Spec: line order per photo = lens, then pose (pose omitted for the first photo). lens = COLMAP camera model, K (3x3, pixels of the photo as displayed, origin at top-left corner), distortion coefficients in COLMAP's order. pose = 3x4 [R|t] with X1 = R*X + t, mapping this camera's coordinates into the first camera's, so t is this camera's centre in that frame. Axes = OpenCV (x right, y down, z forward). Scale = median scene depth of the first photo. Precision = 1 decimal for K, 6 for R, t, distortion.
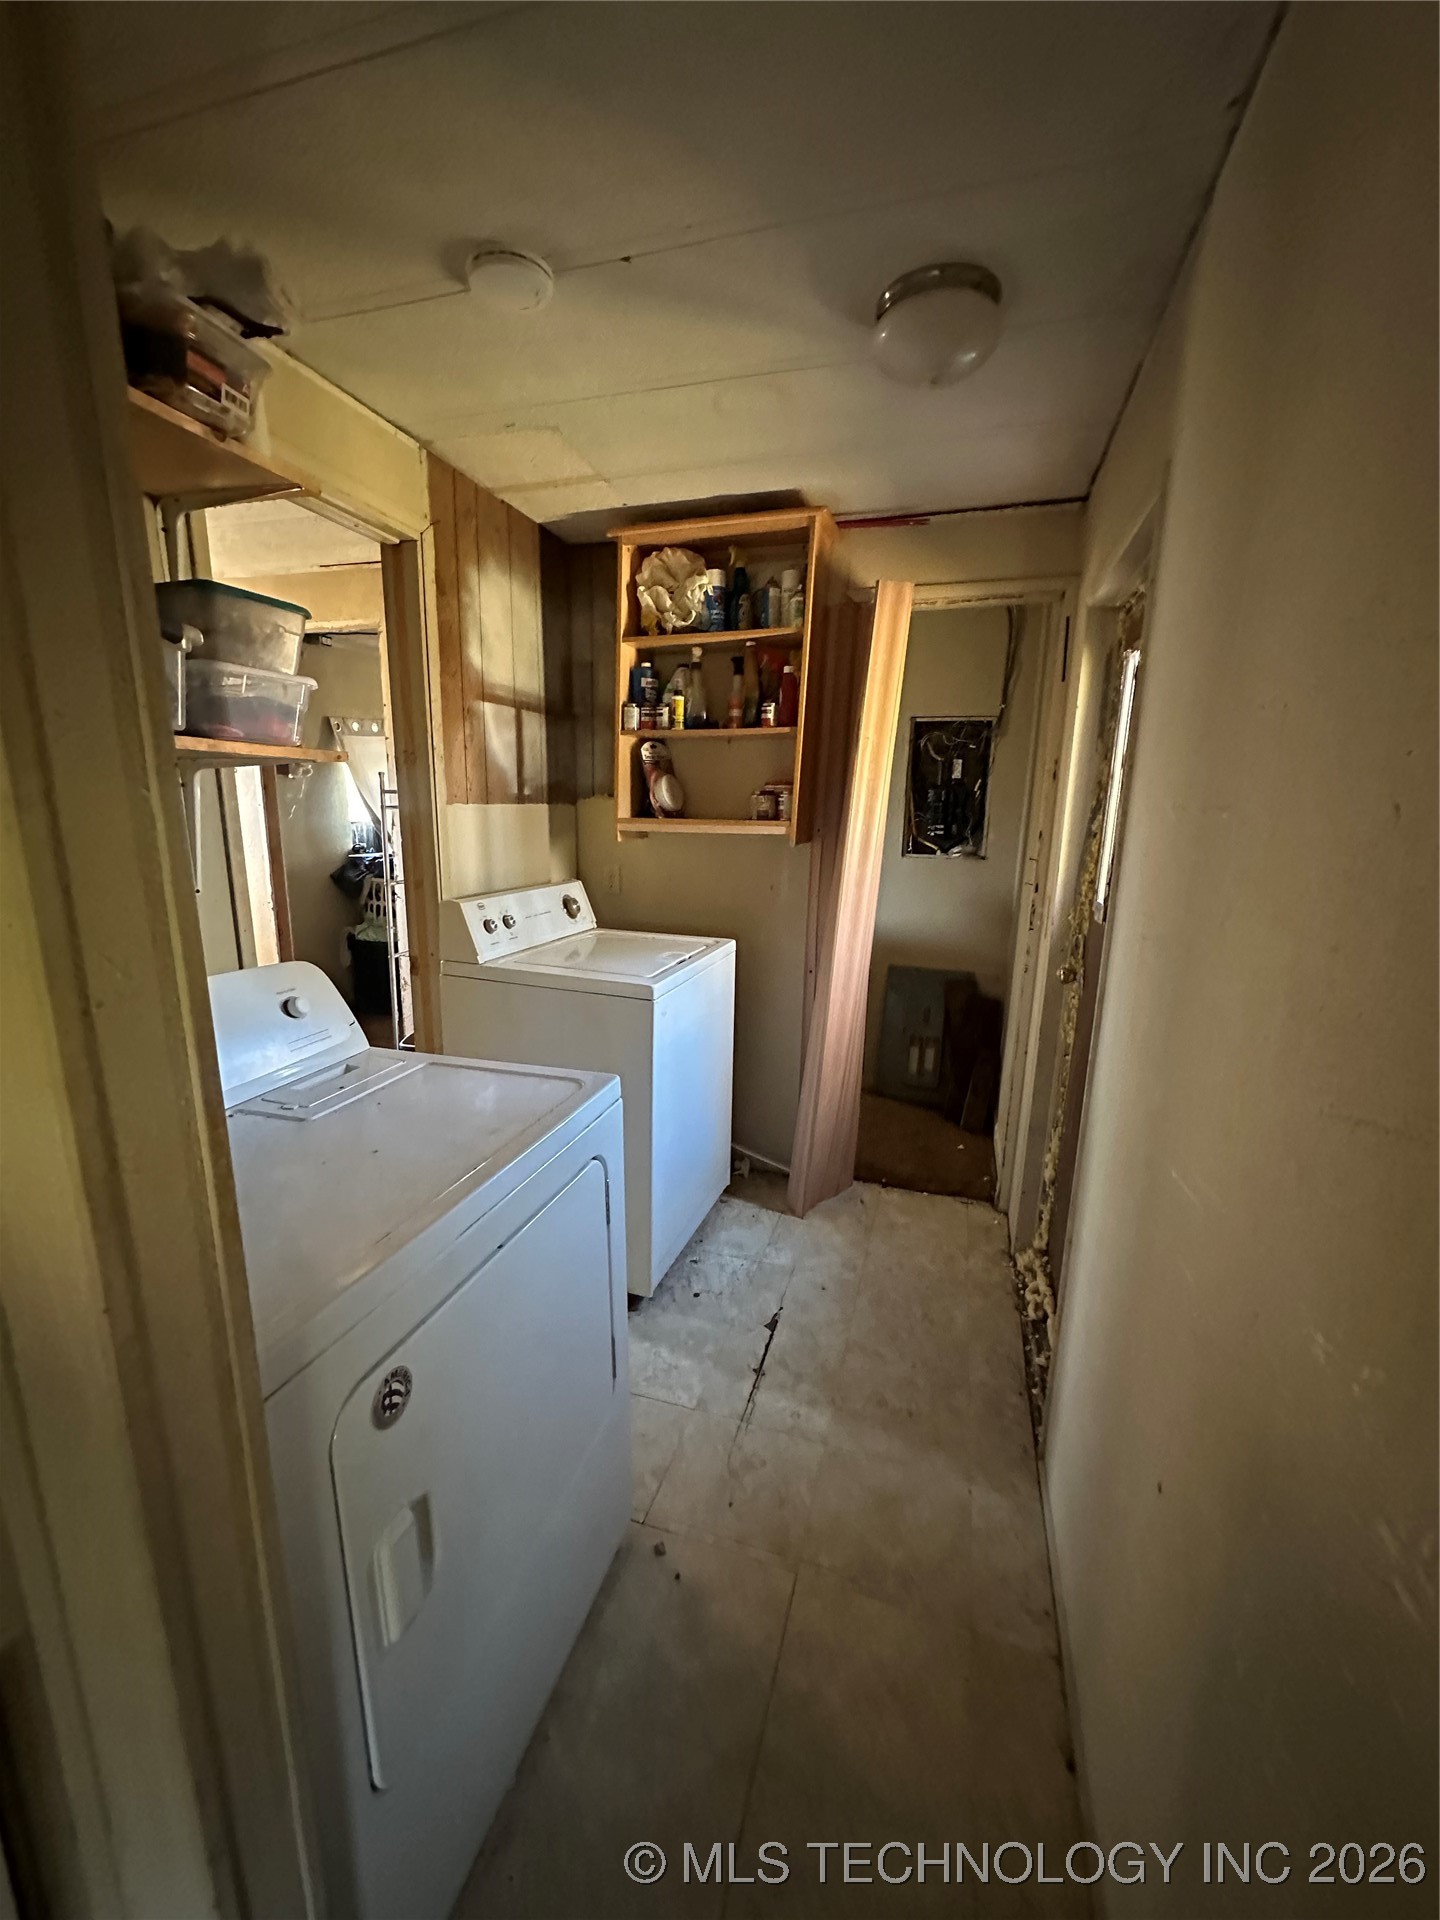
lens RADIAL K [[763.3, 0, 714.8], [0, 763.3, 967.2], [0, 0, 1]] dist [-0.004752, 0.000935]
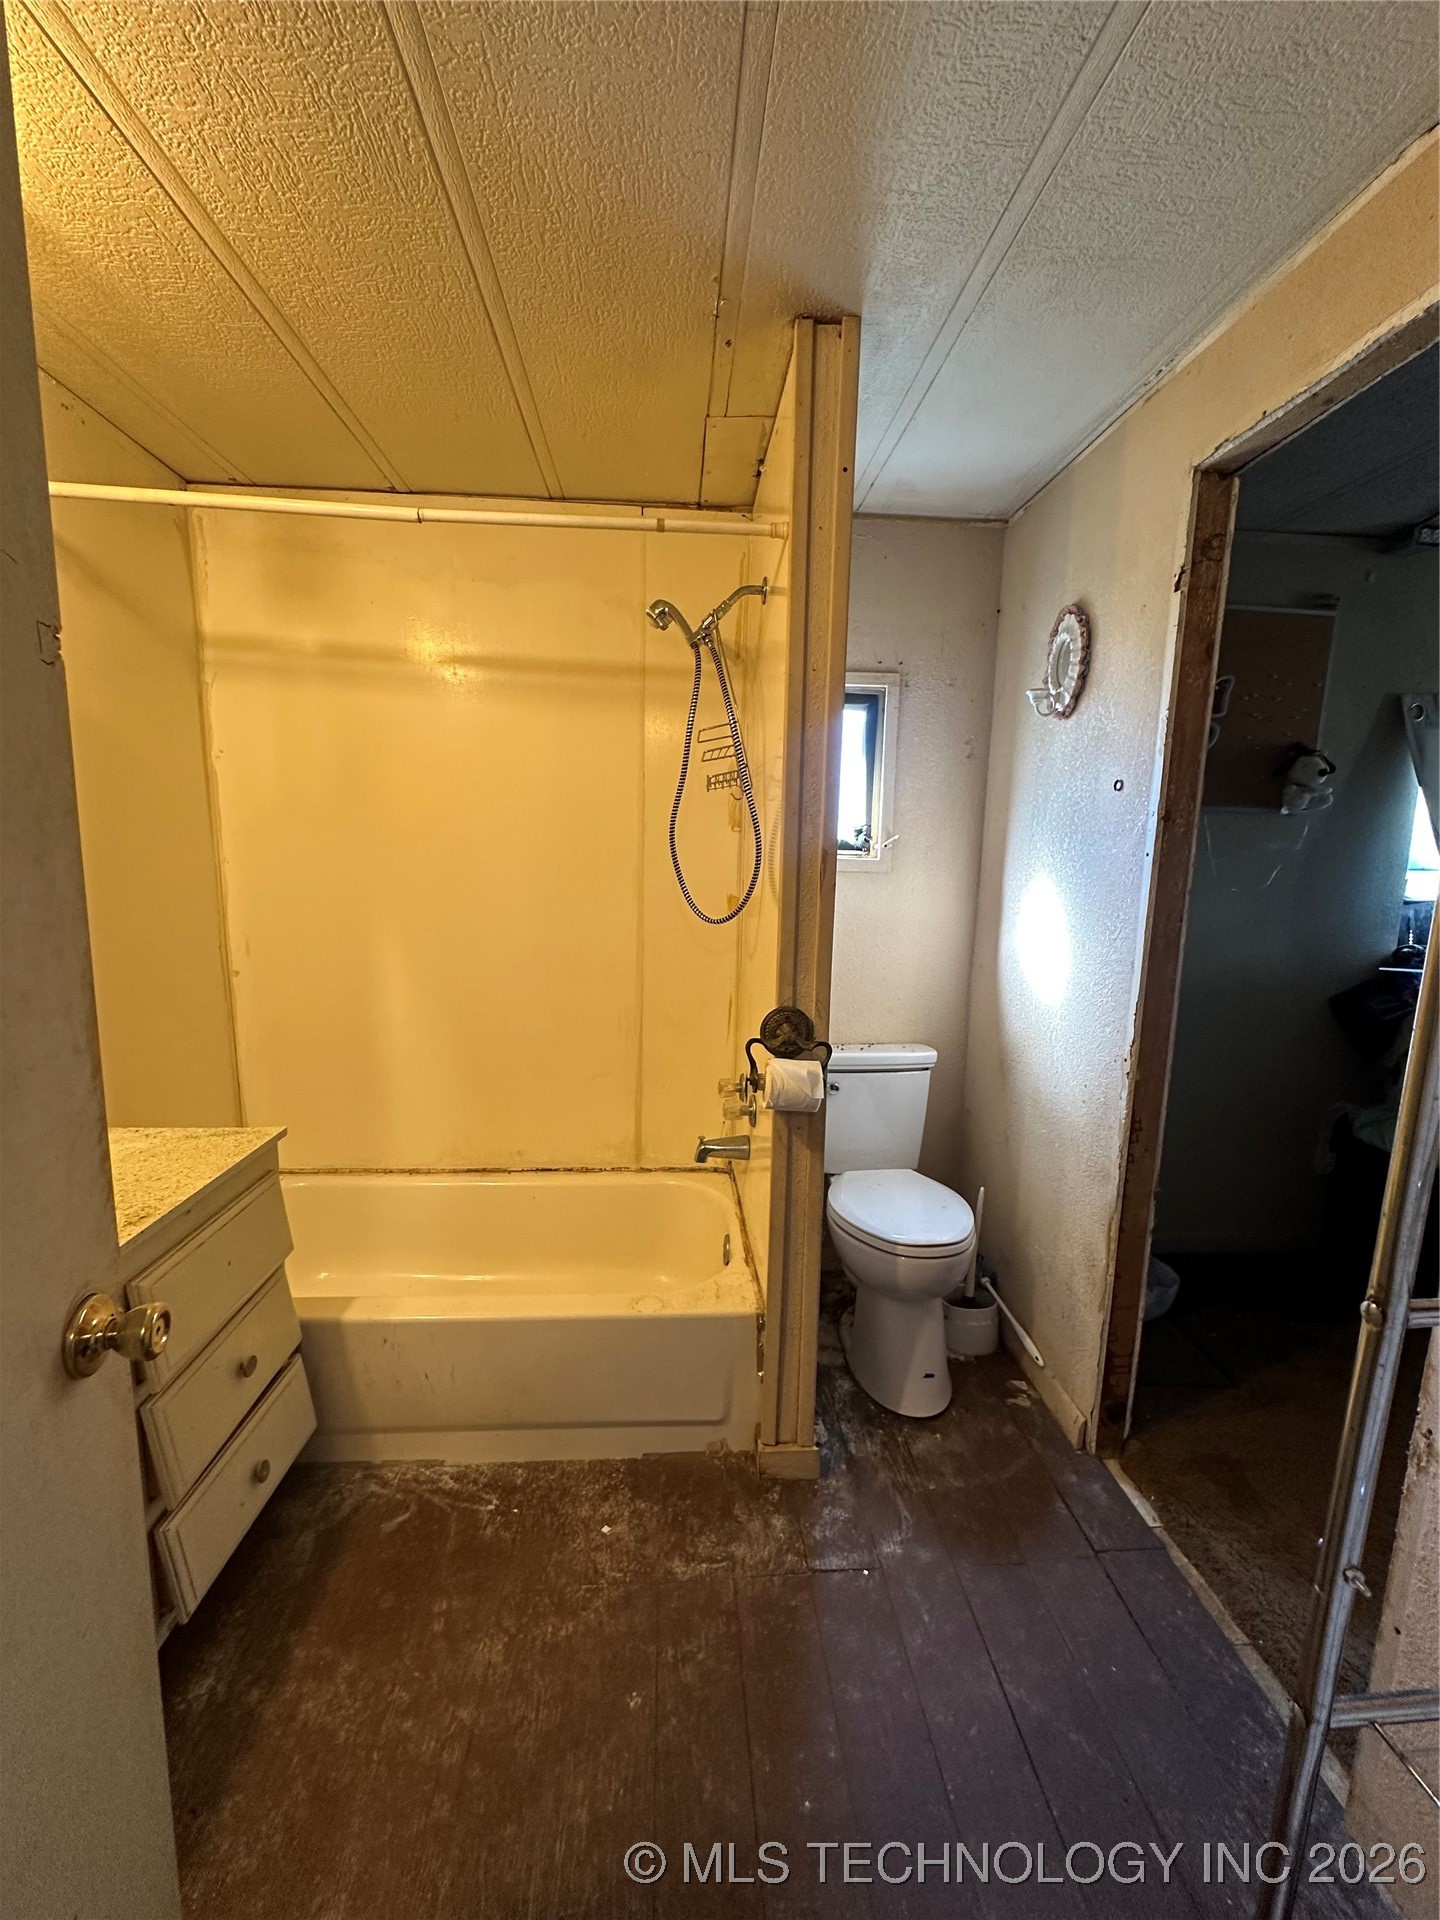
lens RADIAL K [[763.3, 0, 720.0], [0, 763.3, 961.8], [0, 0, 1]] dist [-0.004752, 0.000935]
pose [[0.356953, 0.129487, -0.925104, -0.177108], [-0.210215, 0.976078, 0.055510, -0.088167], [0.910161, 0.174657, 0.375635, 0.427711]]
